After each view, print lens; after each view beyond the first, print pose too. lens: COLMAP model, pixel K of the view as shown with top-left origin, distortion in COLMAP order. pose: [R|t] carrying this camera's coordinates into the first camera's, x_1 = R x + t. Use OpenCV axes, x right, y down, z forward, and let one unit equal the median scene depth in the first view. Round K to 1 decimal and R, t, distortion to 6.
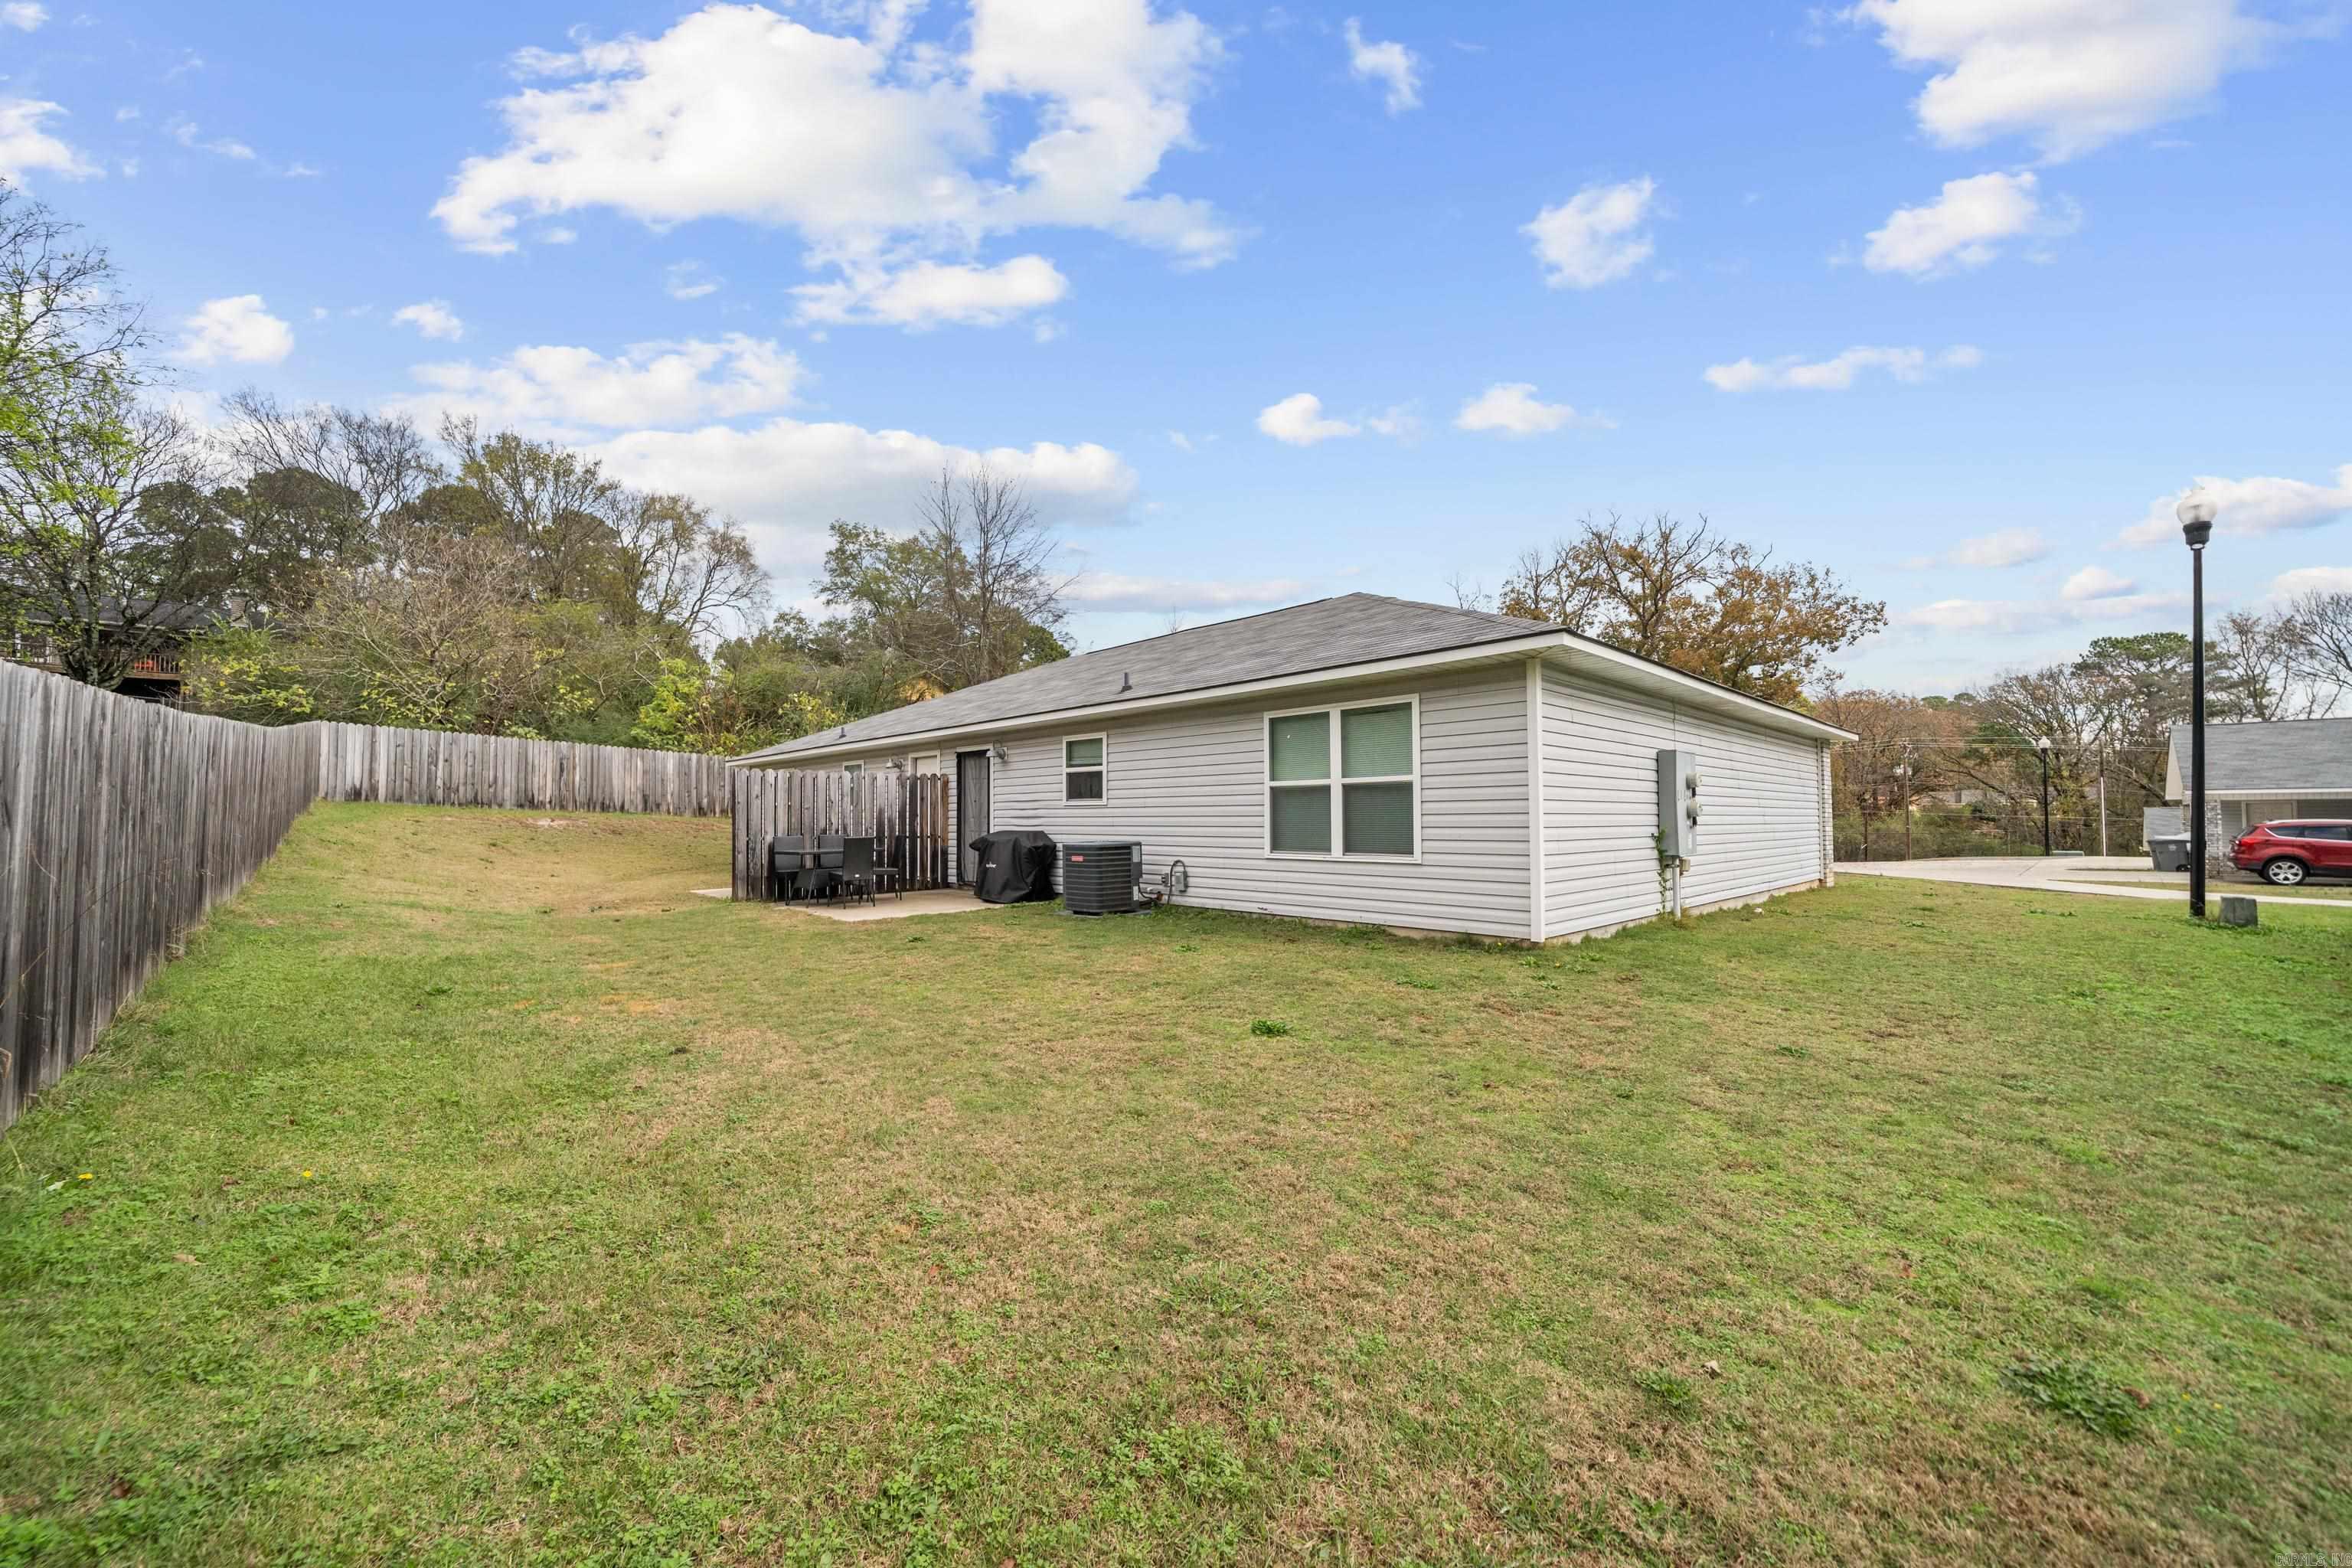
lens RADIAL K [[885.6, 0, 1176.0], [0, 885.6, 784.0], [0, 0, 1]] dist [-0.000231, 0.000207]
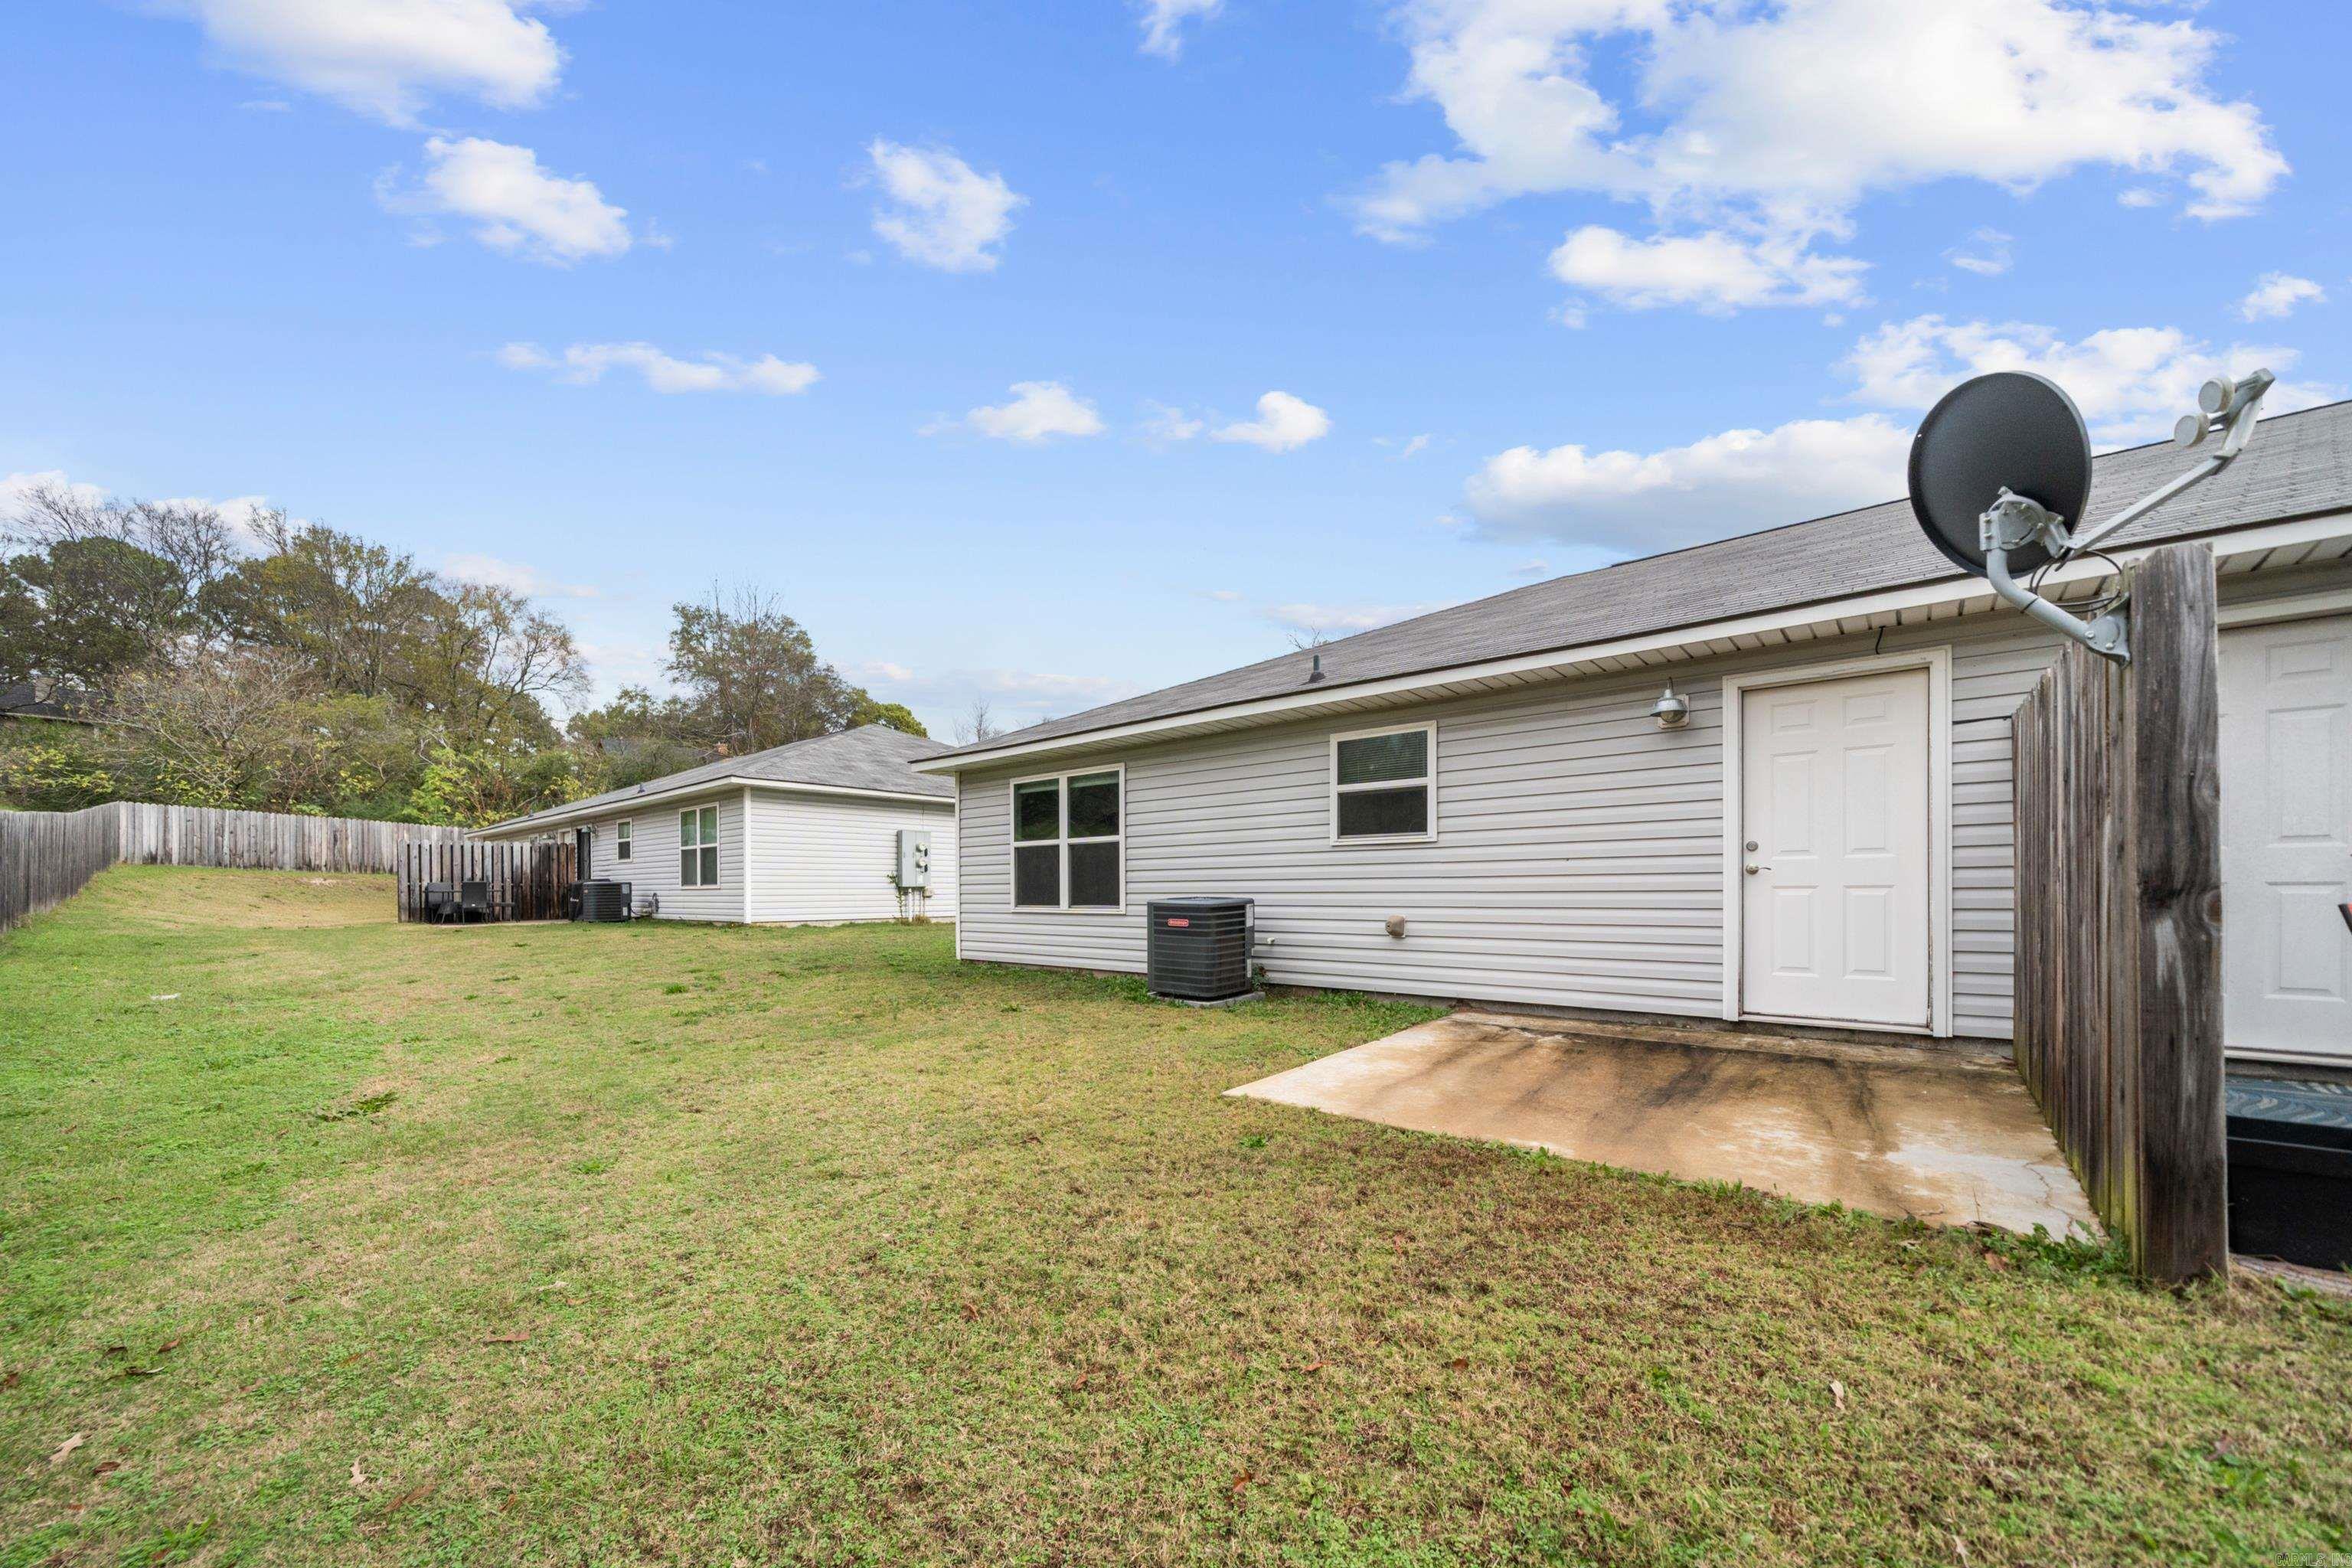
lens RADIAL K [[874.6, 0, 1184.5], [0, 874.6, 885.7], [0, 0, 1]] dist [-0.002643, -0.000061]
pose [[0.994902, -0.002959, 0.100805, 0.380621], [-0.000540, 0.999399, 0.034661, 0.005109], [-0.100847, -0.034538, 0.994302, -0.356639]]
